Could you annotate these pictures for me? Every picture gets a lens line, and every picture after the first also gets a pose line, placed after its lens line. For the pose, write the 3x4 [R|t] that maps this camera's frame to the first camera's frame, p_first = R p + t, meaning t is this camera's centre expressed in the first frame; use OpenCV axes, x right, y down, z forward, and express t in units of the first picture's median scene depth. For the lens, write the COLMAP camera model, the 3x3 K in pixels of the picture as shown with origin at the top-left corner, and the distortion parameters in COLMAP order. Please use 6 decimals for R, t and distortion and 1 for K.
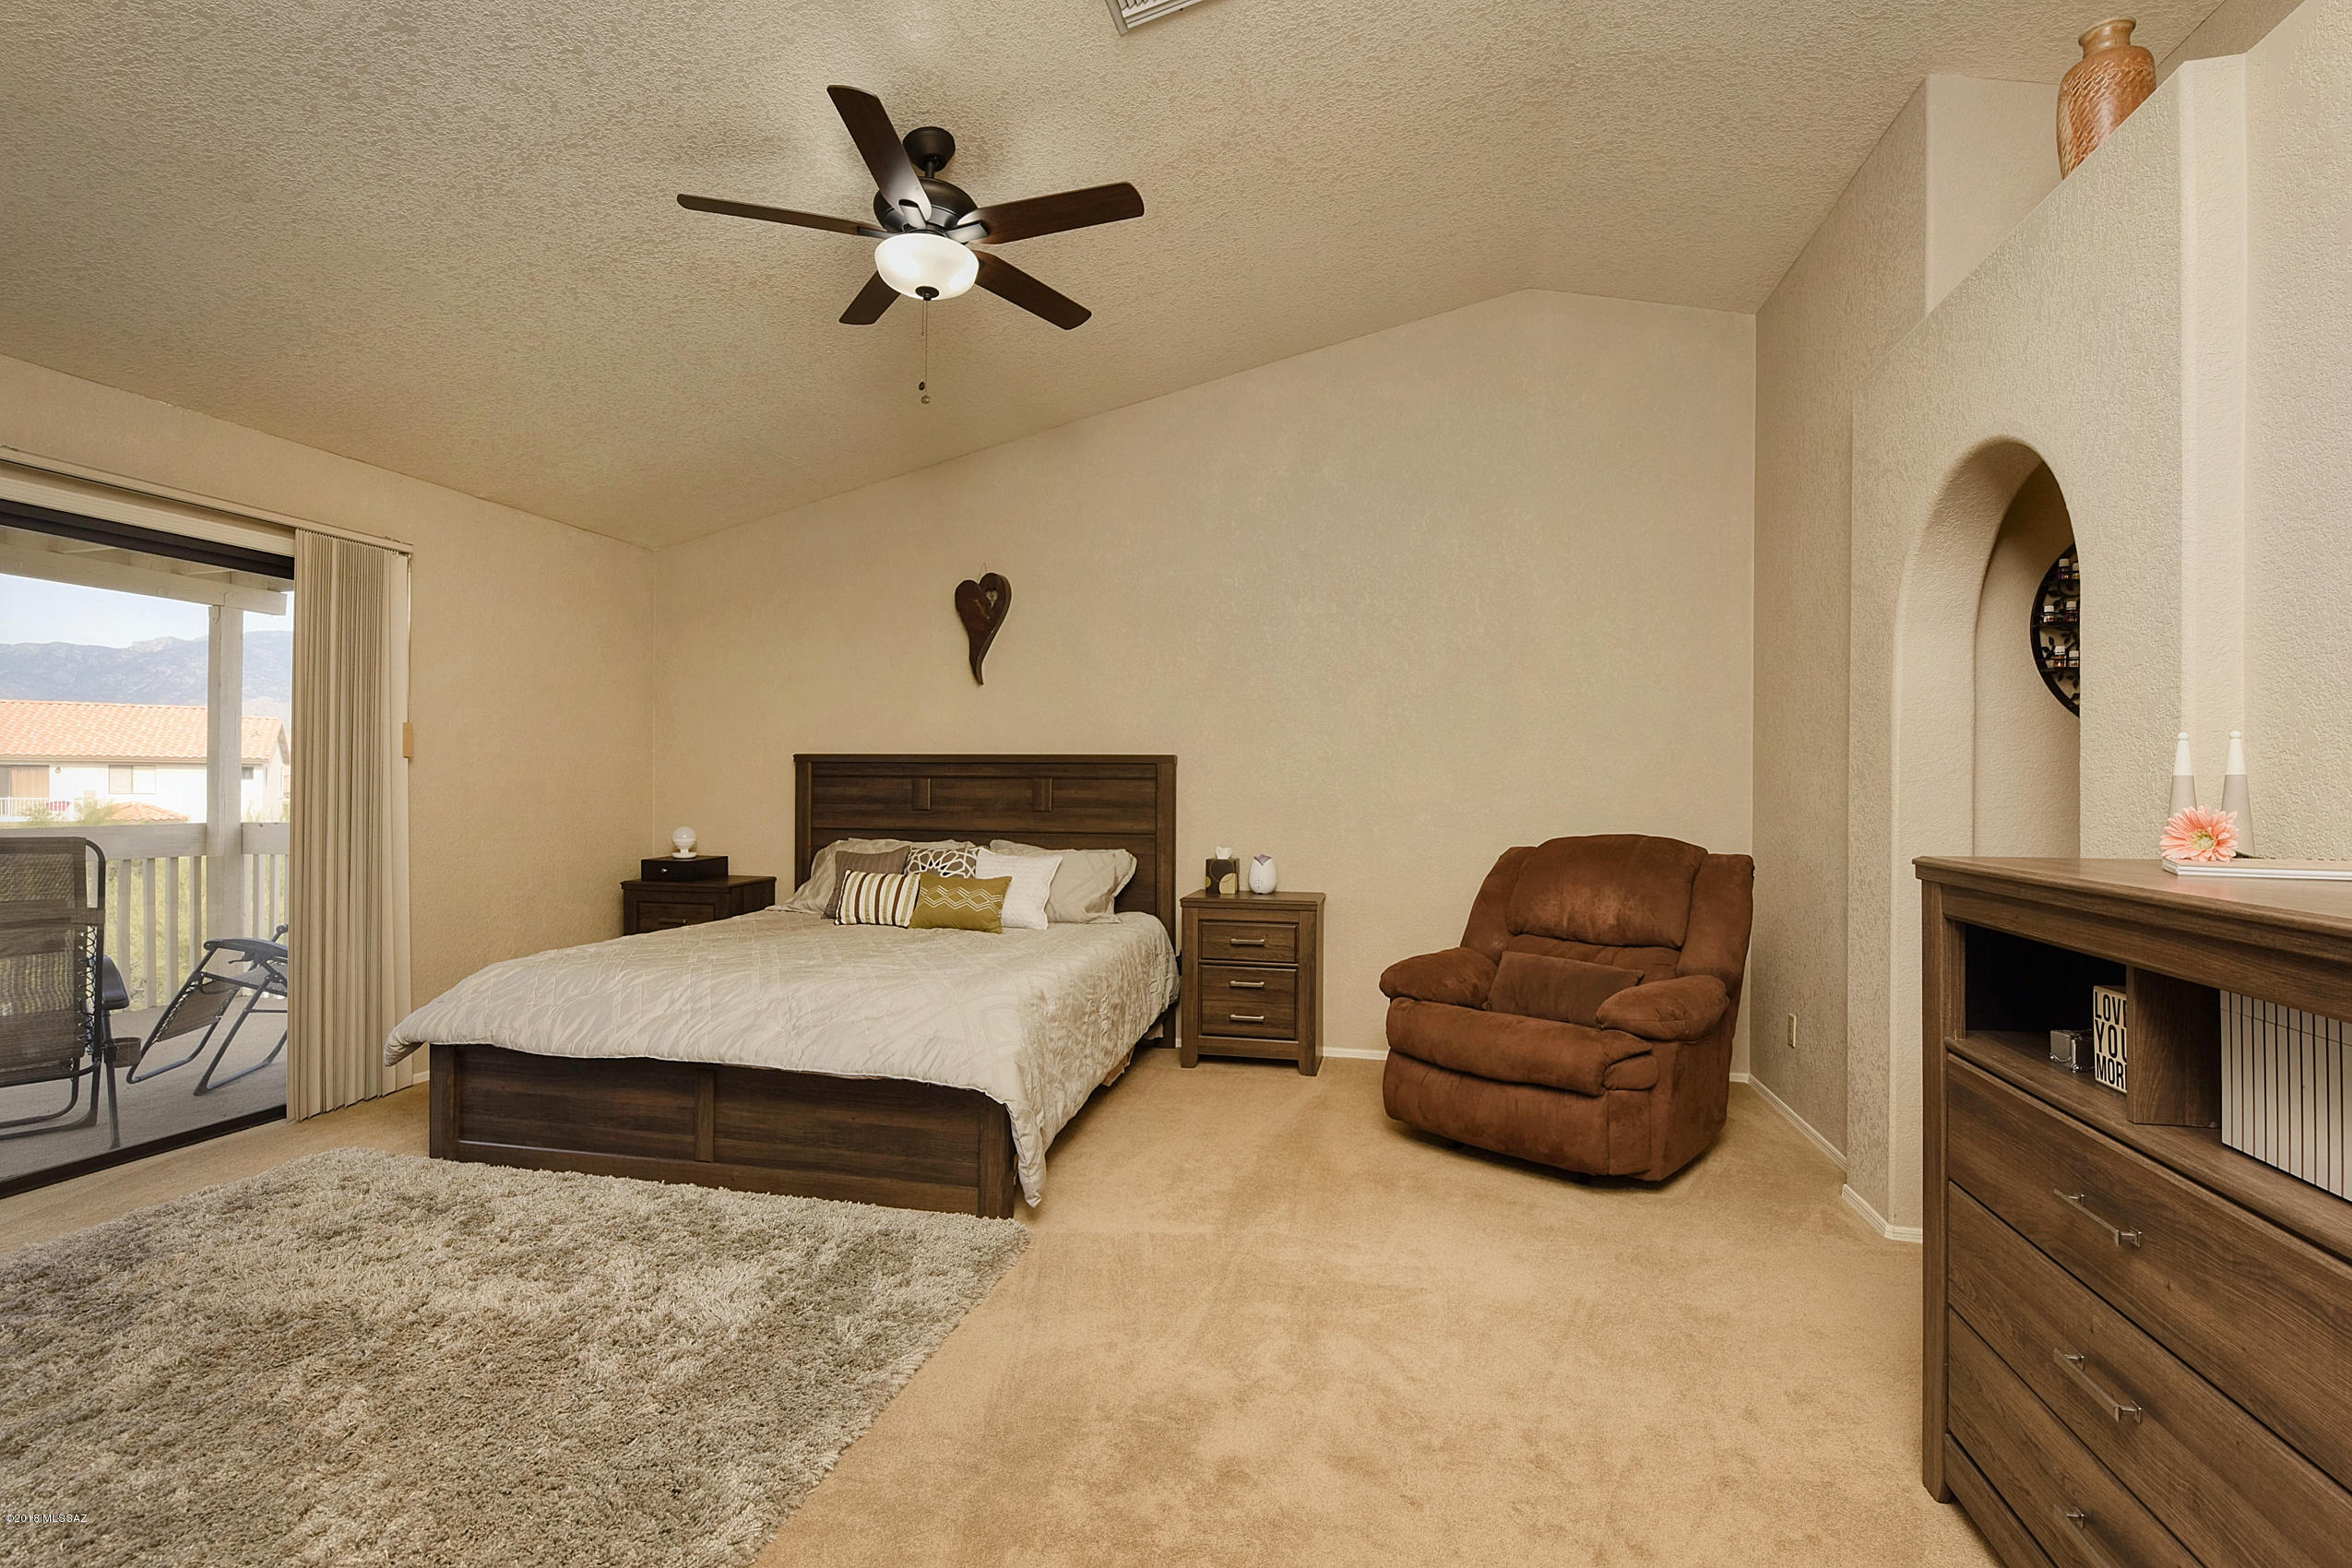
lens RADIAL K [[956.8, 0, 1177.7], [0, 956.8, 776.0], [0, 0, 1]] dist [-0.000187, -0.005782]
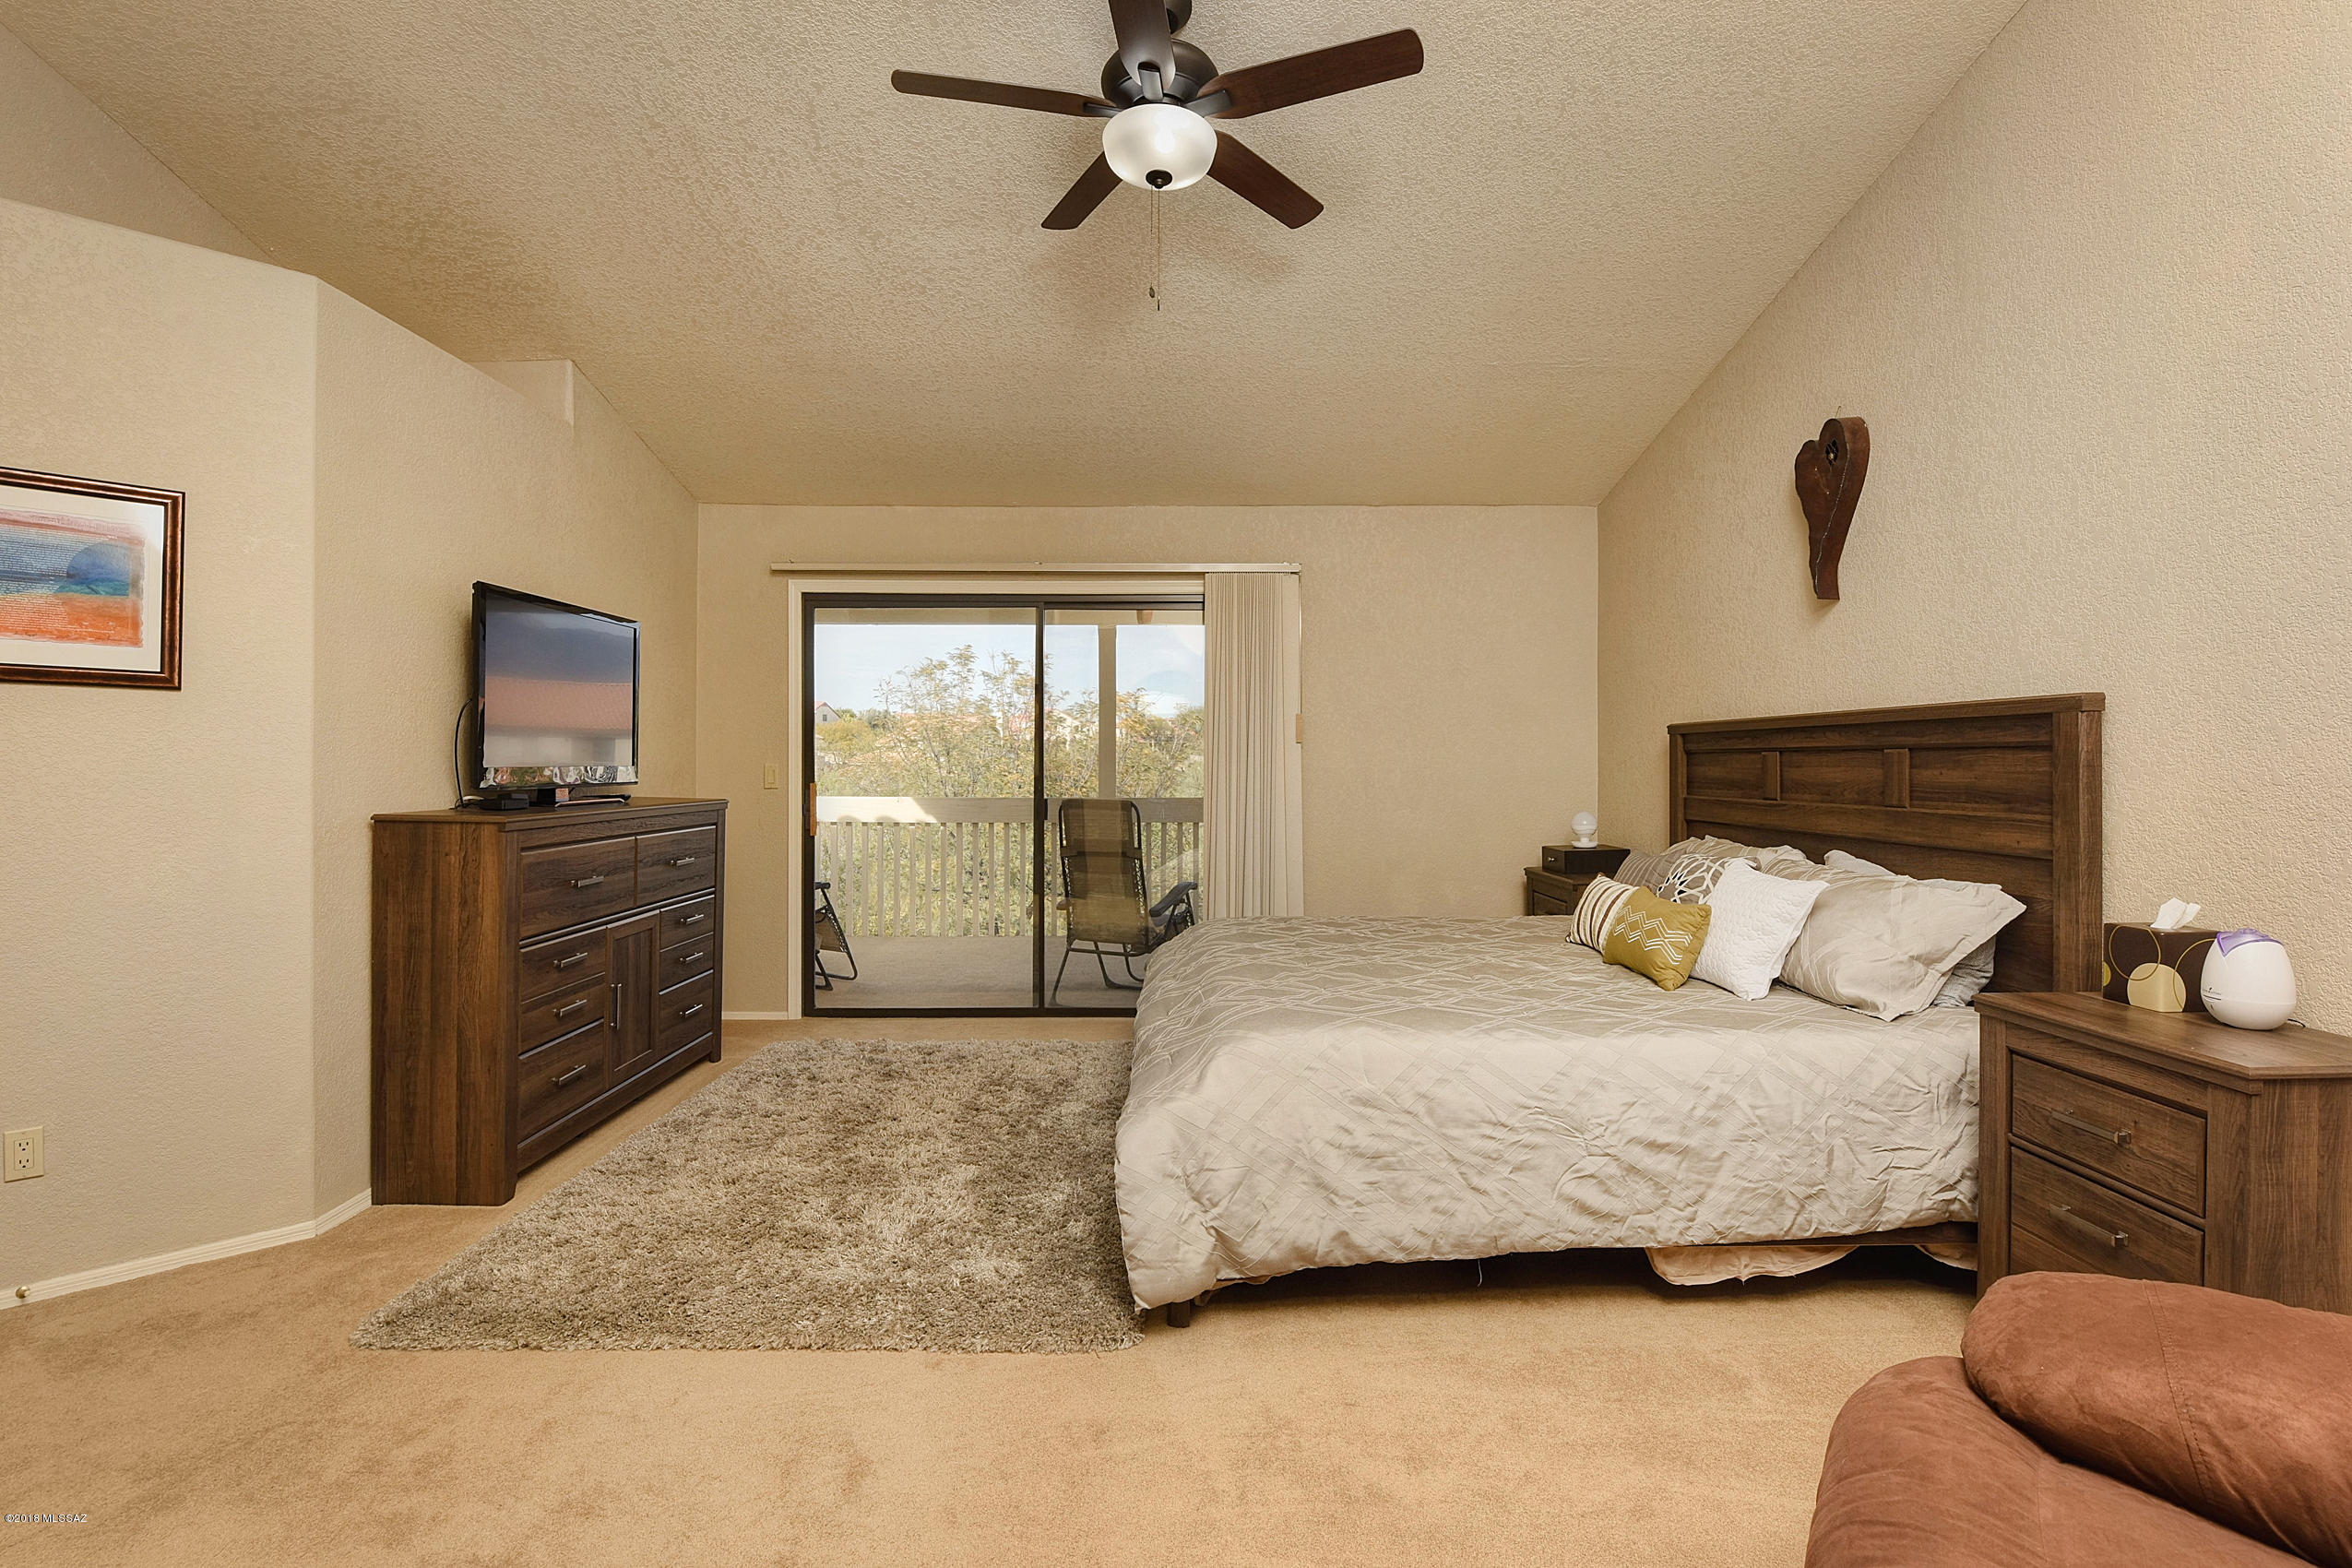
lens RADIAL K [[1055.0, 0, 1188.7], [0, 1055.0, 765.8], [0, 0, 1]] dist [-0.006851, -0.000191]
pose [[0.280199, -0.005203, -0.959928, 0.349382], [0.013412, 0.999909, -0.001505, 0.007992], [0.959848, -0.012453, 0.280243, 0.418400]]
